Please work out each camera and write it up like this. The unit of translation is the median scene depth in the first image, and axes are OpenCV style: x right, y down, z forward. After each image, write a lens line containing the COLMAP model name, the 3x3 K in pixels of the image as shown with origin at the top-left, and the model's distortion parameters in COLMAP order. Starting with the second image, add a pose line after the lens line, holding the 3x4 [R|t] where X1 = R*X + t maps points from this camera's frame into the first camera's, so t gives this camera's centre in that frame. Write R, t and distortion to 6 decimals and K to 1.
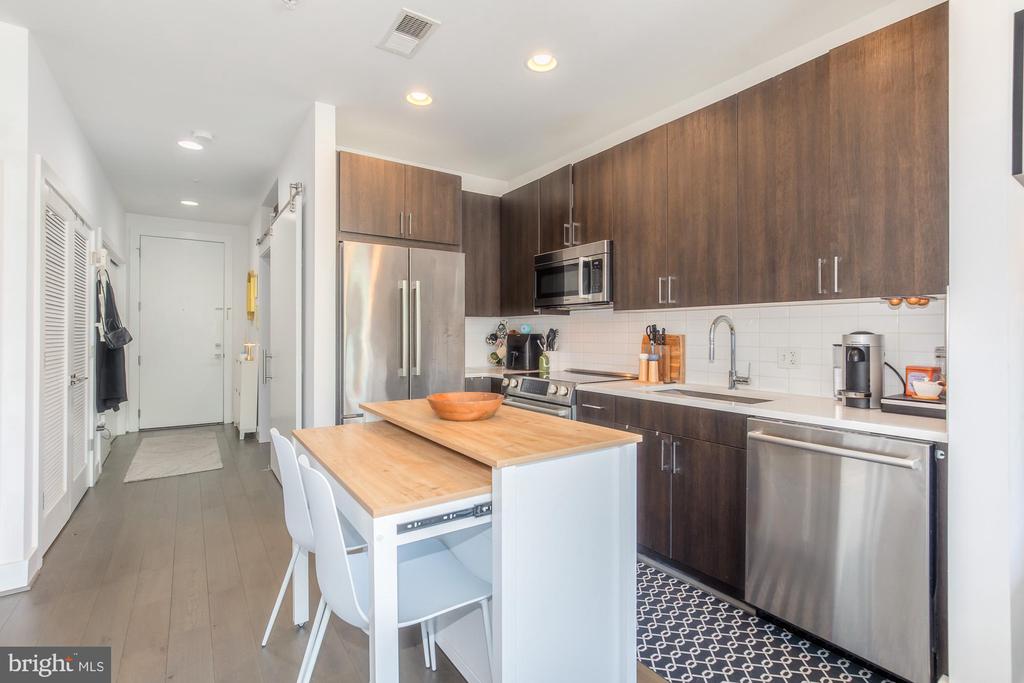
lens RADIAL K [[475.2, 0, 509.8], [0, 475.2, 331.4], [0, 0, 1]] dist [-0.005843, -0.000007]
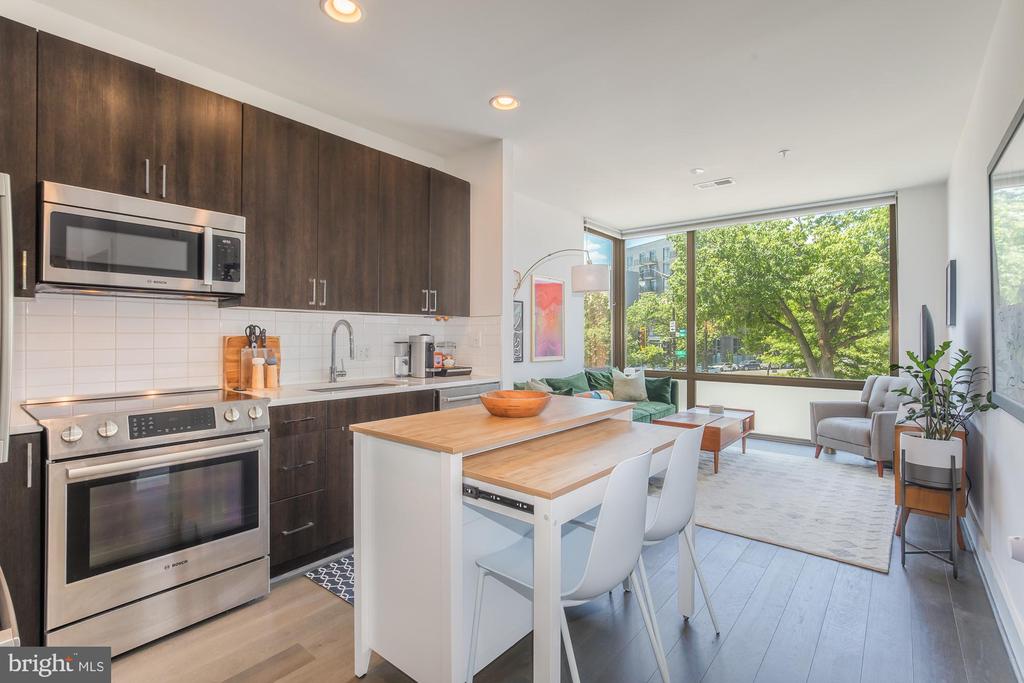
lens RADIAL K [[475.2, 0, 505.6], [0, 475.2, 334.0], [0, 0, 1]] dist [-0.005843, -0.000007]
pose [[-0.272296, 0.004547, 0.962203, -0.694196], [-0.004235, 0.999973, -0.005924, 0.006345], [-0.962204, -0.005688, -0.272270, 0.814627]]
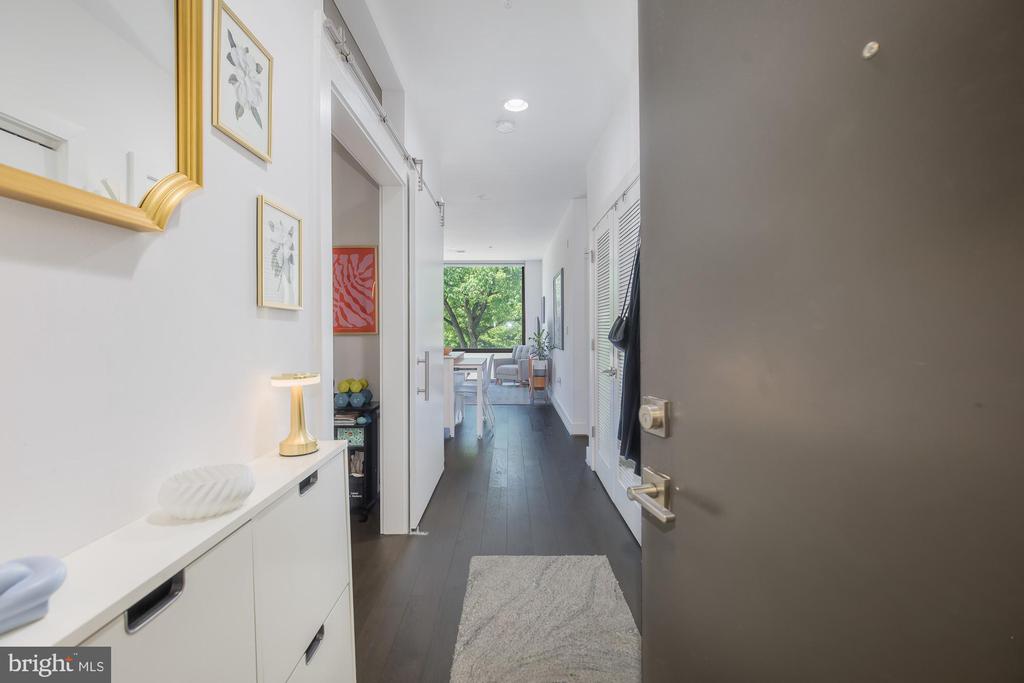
lens RADIAL K [[475.2, 0, 507.6], [0, 475.2, 332.9], [0, 0, 1]] dist [-0.005843, -0.000007]
pose [[-0.824726, -0.003940, 0.565518, -1.082132], [0.002390, 0.999943, 0.010452, 0.006060], [-0.565527, 0.009971, -0.824670, 1.509151]]
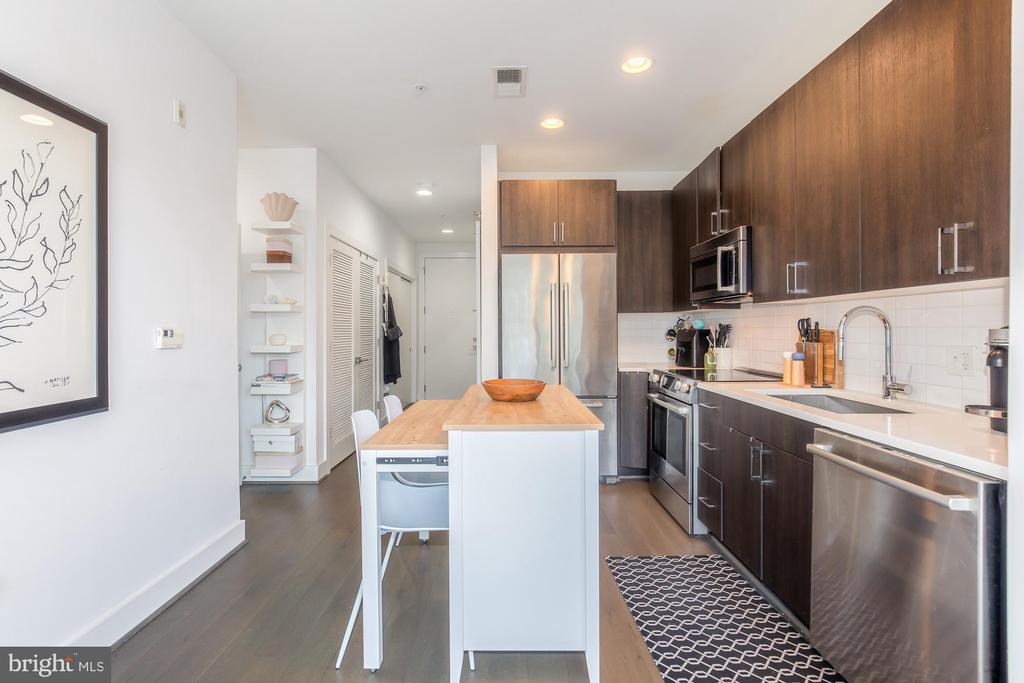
lens RADIAL K [[475.2, 0, 508.5], [0, 475.2, 327.7], [0, 0, 1]] dist [-0.005843, -0.000007]
pose [[0.828714, -0.006220, -0.559637, 0.347576], [0.006772, 0.999976, -0.001086, 0.000445], [0.559631, -0.002890, 0.828737, -0.004250]]
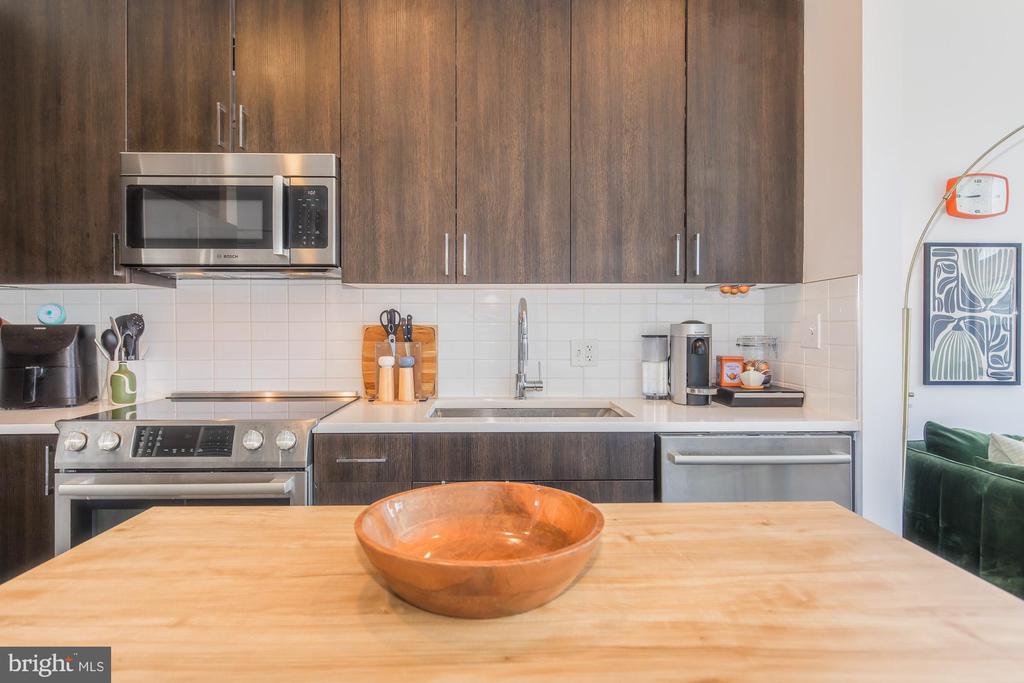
lens RADIAL K [[577.1, 0, 505.3], [0, 577.1, 330.6], [0, 0, 1]] dist [0.001855, -0.002281]
pose [[0.544463, -0.007869, 0.838748, -0.259017], [-0.002149, 0.999940, 0.010777, 0.005606], [-0.838782, -0.007670, 0.544414, 0.479009]]
